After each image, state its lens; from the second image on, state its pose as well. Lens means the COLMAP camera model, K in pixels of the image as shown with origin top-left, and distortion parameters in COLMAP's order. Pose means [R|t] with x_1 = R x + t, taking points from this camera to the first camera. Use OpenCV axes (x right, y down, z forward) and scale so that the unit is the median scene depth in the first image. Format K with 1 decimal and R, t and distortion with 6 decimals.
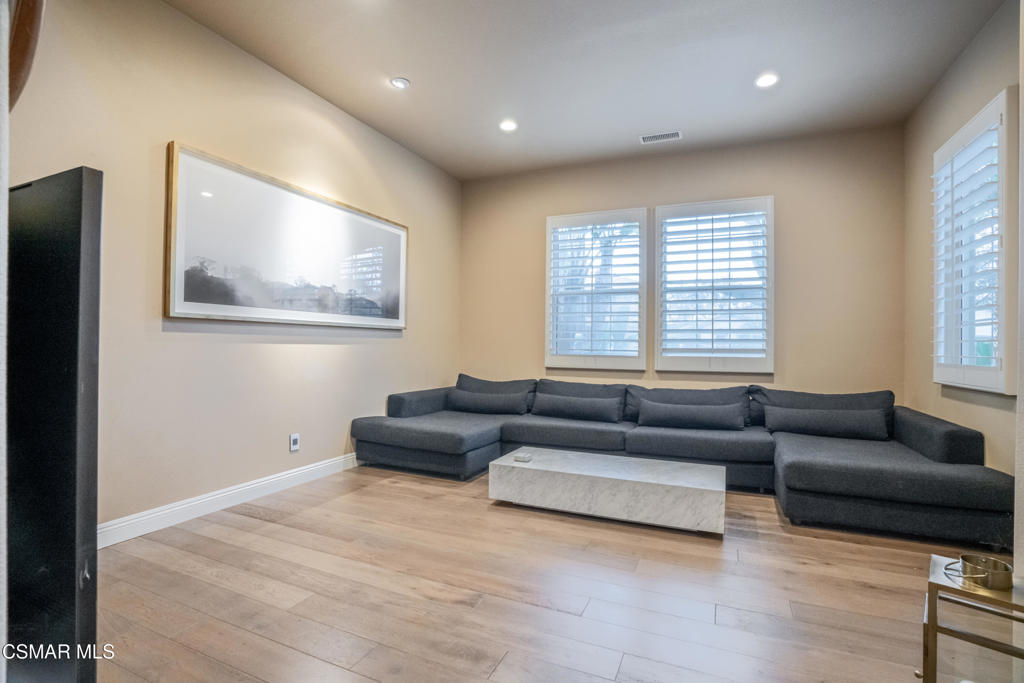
lens RADIAL K [[470.1, 0, 518.0], [0, 470.1, 347.6], [0, 0, 1]] dist [-0.027590, 0.002821]
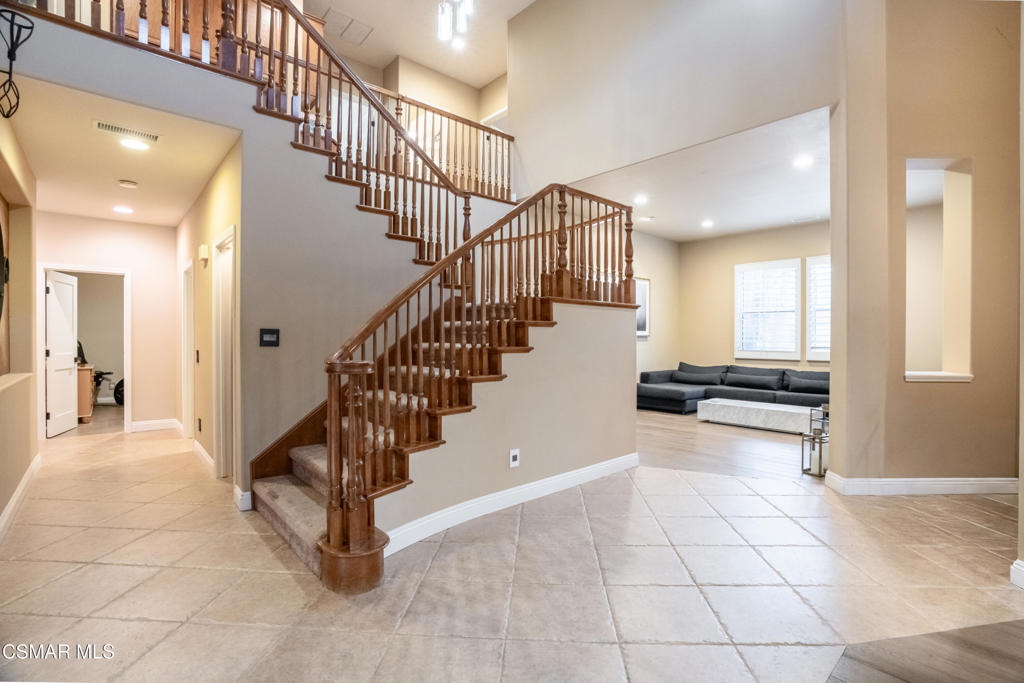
lens RADIAL K [[470.1, 0, 520.5], [0, 470.1, 343.3], [0, 0, 1]] dist [-0.027590, 0.002821]
pose [[0.907325, -0.003729, -0.420412, 0.072761], [0.006634, 0.999963, 0.005447, -0.026939], [0.420377, -0.007731, 0.907317, -0.887200]]
